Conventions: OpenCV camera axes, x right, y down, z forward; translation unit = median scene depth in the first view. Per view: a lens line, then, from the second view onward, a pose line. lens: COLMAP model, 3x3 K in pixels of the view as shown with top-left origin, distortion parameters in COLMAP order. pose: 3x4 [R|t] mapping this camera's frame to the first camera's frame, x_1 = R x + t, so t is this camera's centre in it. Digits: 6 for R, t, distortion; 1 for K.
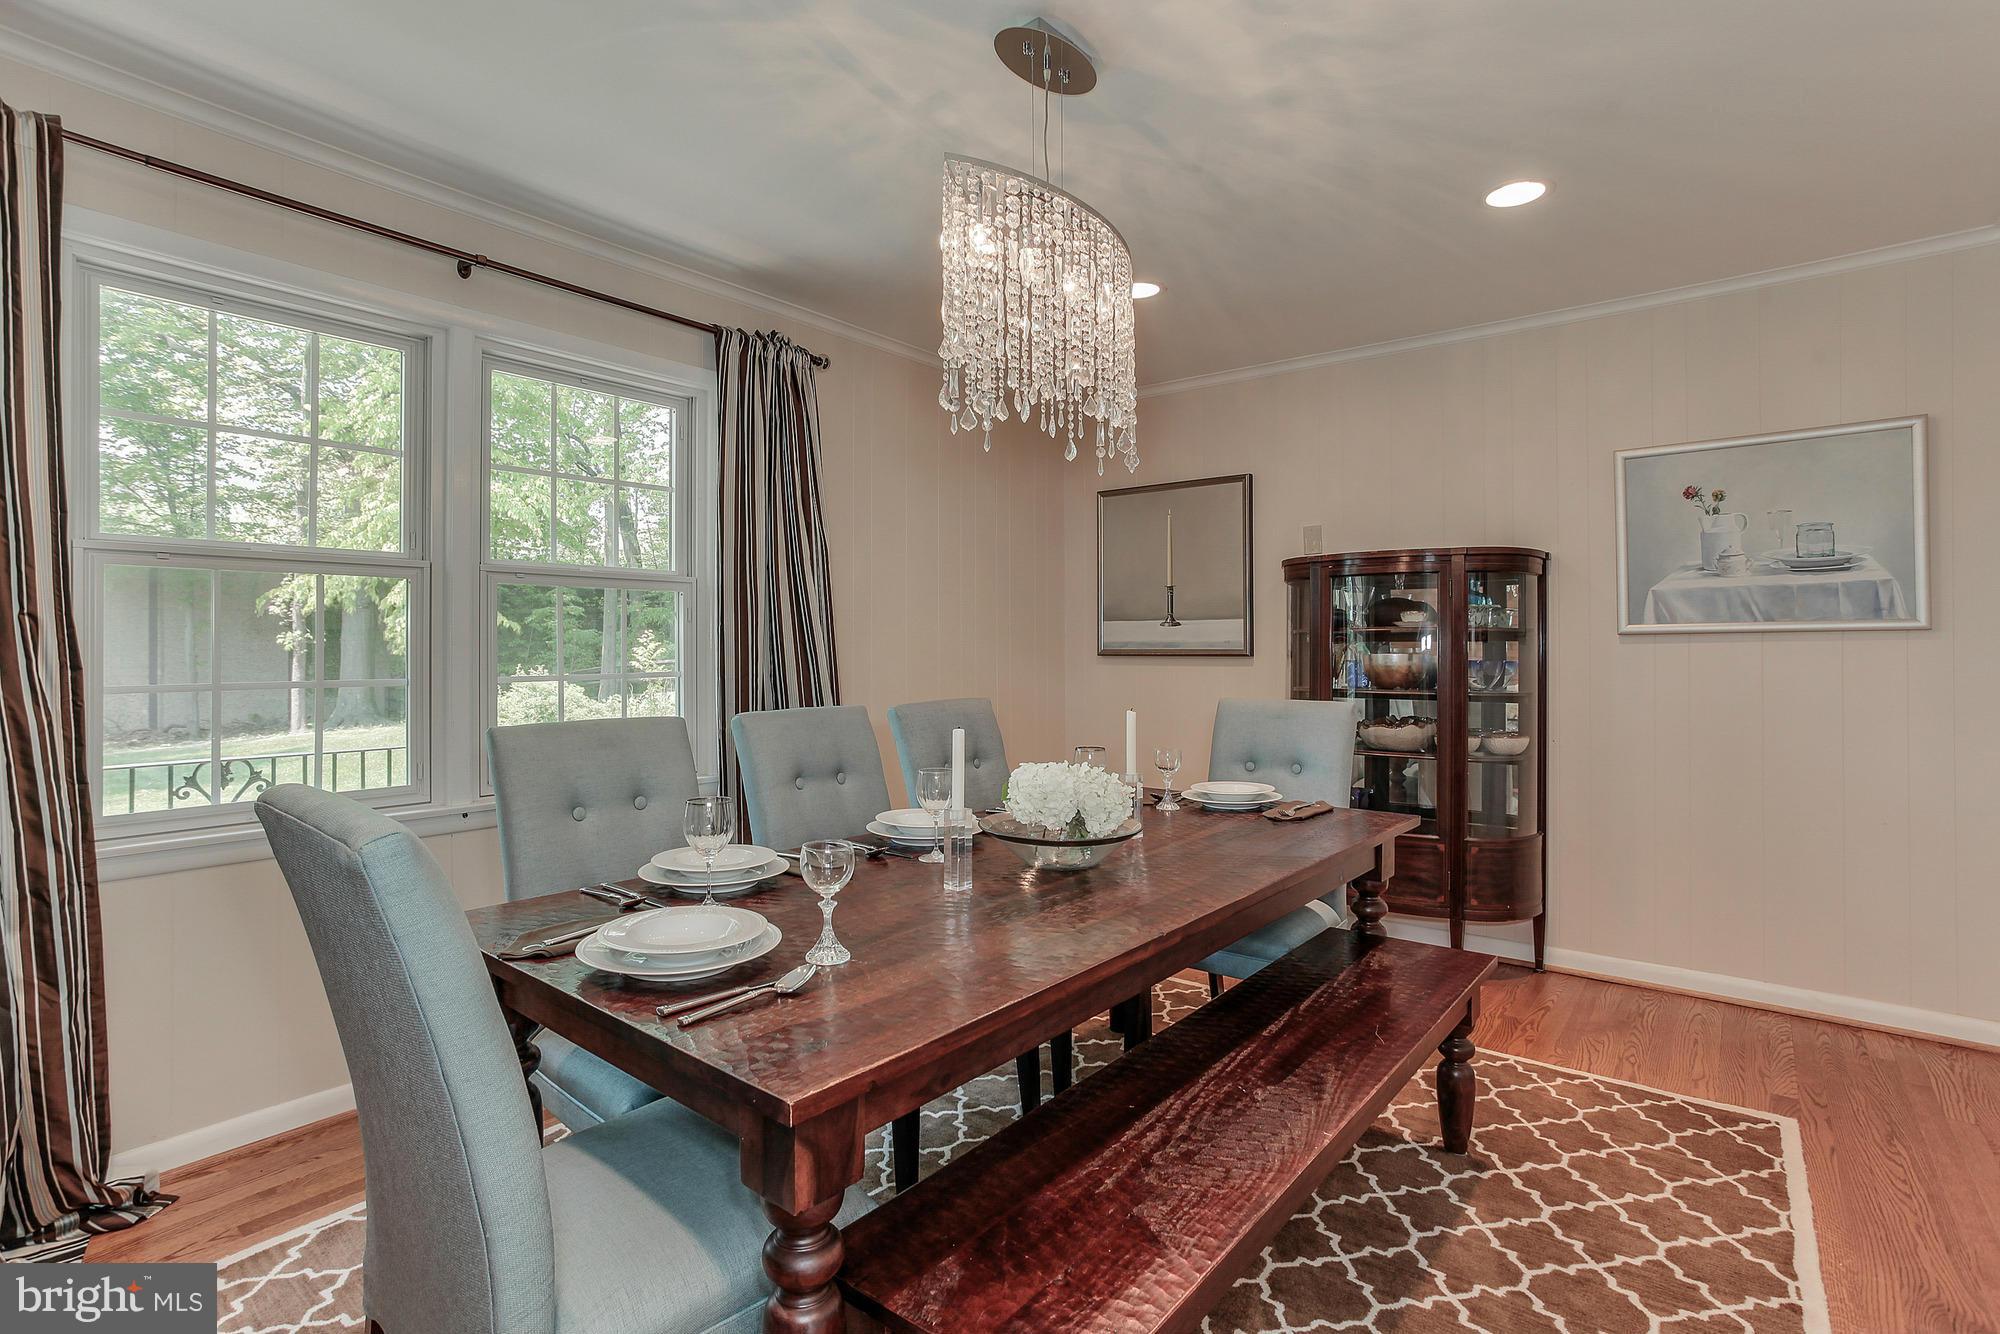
lens RADIAL K [[974.4, 0, 988.0], [0, 974.4, 637.4], [0, 0, 1]] dist [-0.057118, 0.036613]
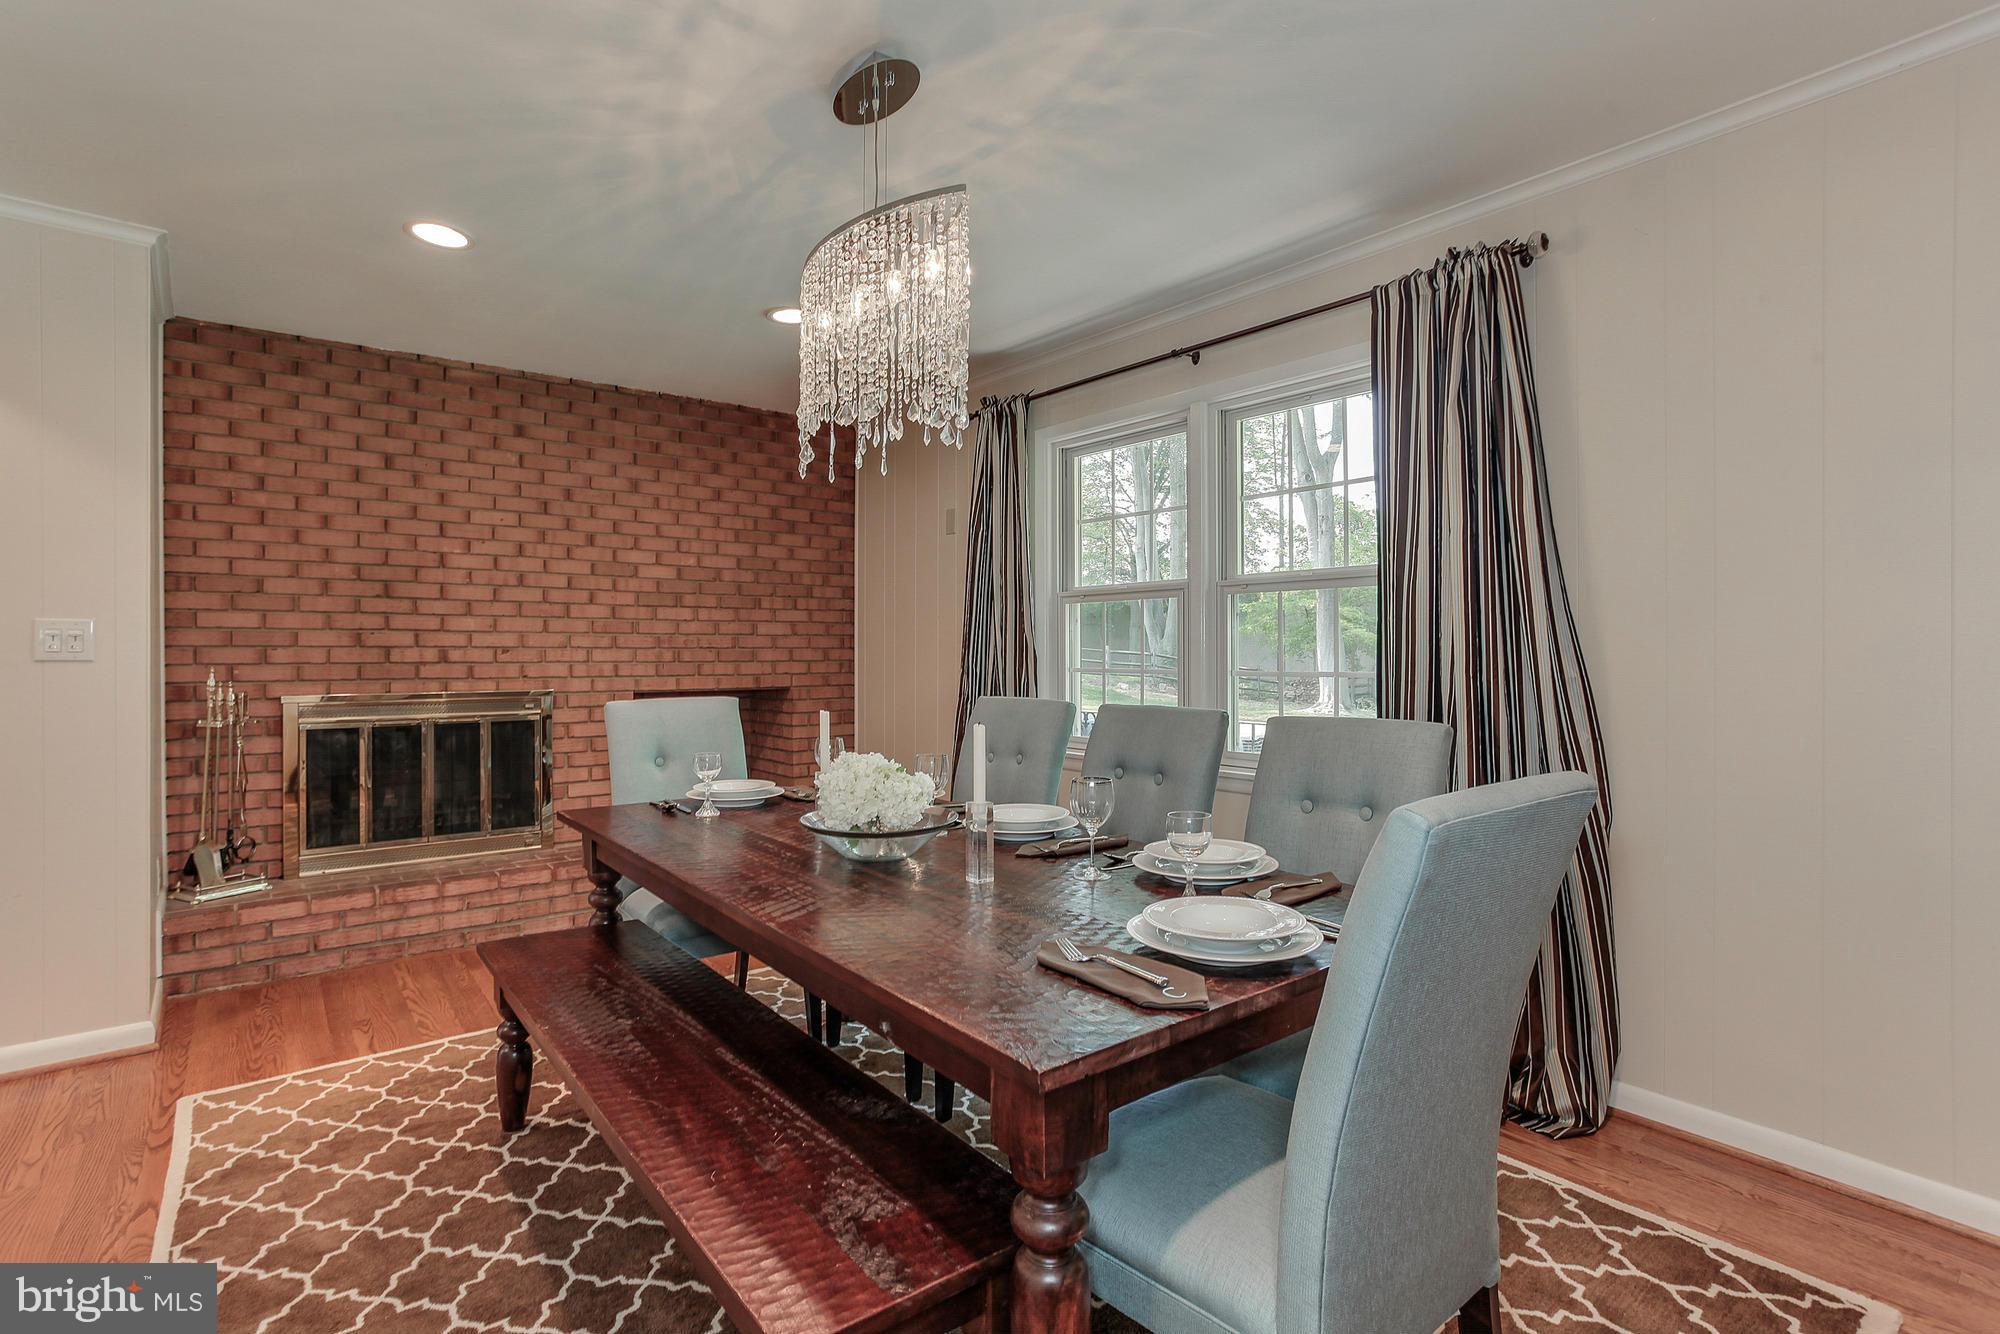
lens RADIAL K [[974.4, 0, 988.0], [0, 974.4, 637.4], [0, 0, 1]] dist [-0.057118, 0.036613]
pose [[-0.229455, -0.010769, -0.973260, 0.979484], [0.018127, 0.999718, -0.015336, 0.015257], [0.973150, -0.021161, -0.229195, 1.248824]]
